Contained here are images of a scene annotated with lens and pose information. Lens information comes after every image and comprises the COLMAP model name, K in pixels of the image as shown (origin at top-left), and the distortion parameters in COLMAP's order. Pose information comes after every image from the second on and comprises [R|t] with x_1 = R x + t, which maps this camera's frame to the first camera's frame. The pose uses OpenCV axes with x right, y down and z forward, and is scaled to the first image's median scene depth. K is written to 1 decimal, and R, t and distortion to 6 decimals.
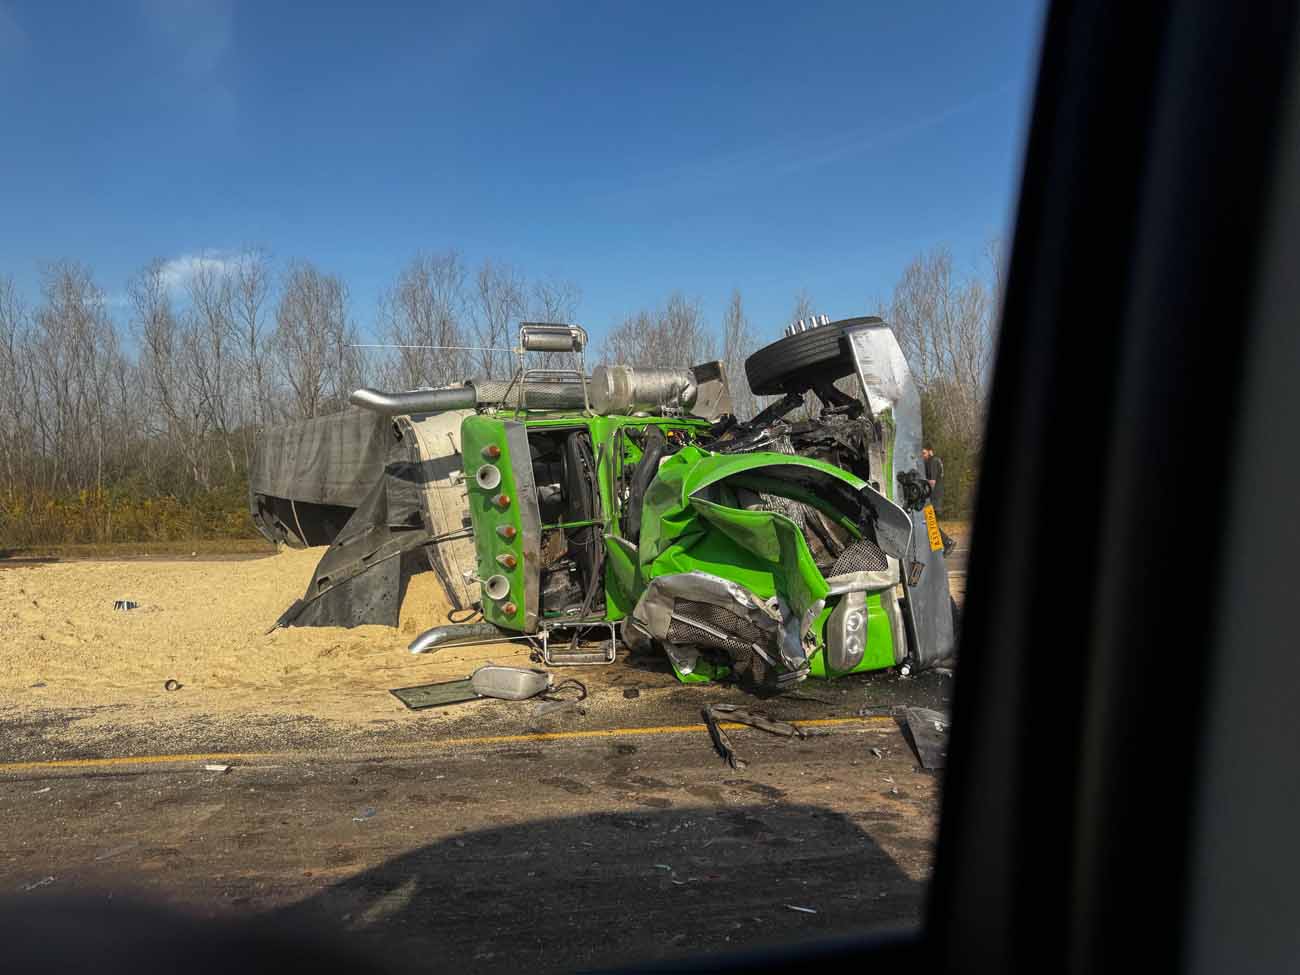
lens RADIAL K [[915.9, 0, 657.5], [0, 915.9, 485.1], [0, 0, 1]] dist [0.133577, -0.249284]
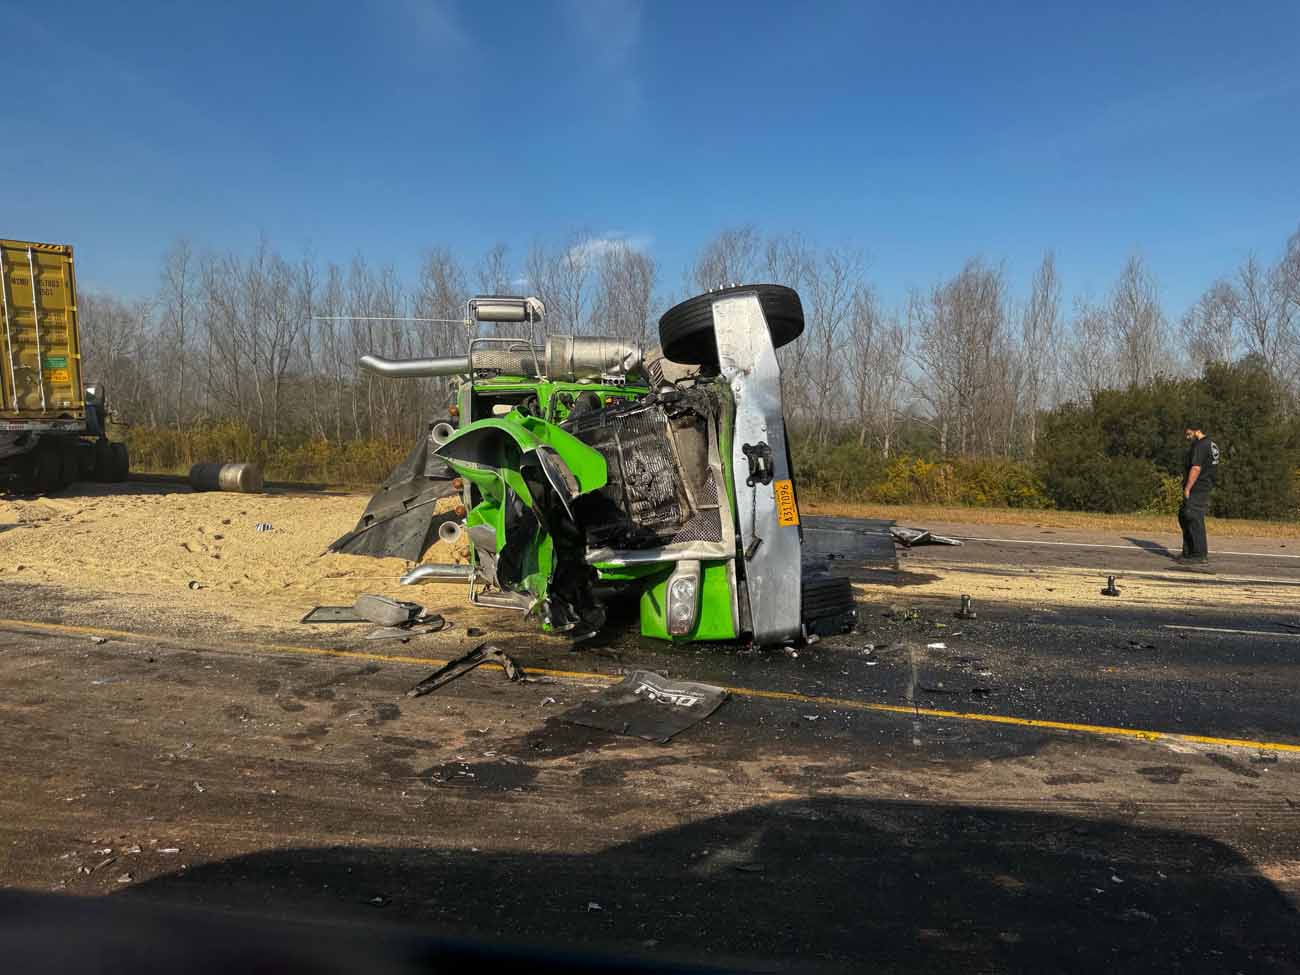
lens RADIAL K [[915.9, 0, 657.5], [0, 915.9, 485.1], [0, 0, 1]] dist [0.133577, -0.249284]
pose [[0.924674, 0.060185, -0.375972, 0.482598], [-0.048397, 0.997997, 0.040727, -0.005286], [0.377671, -0.019463, 0.925735, 0.049717]]
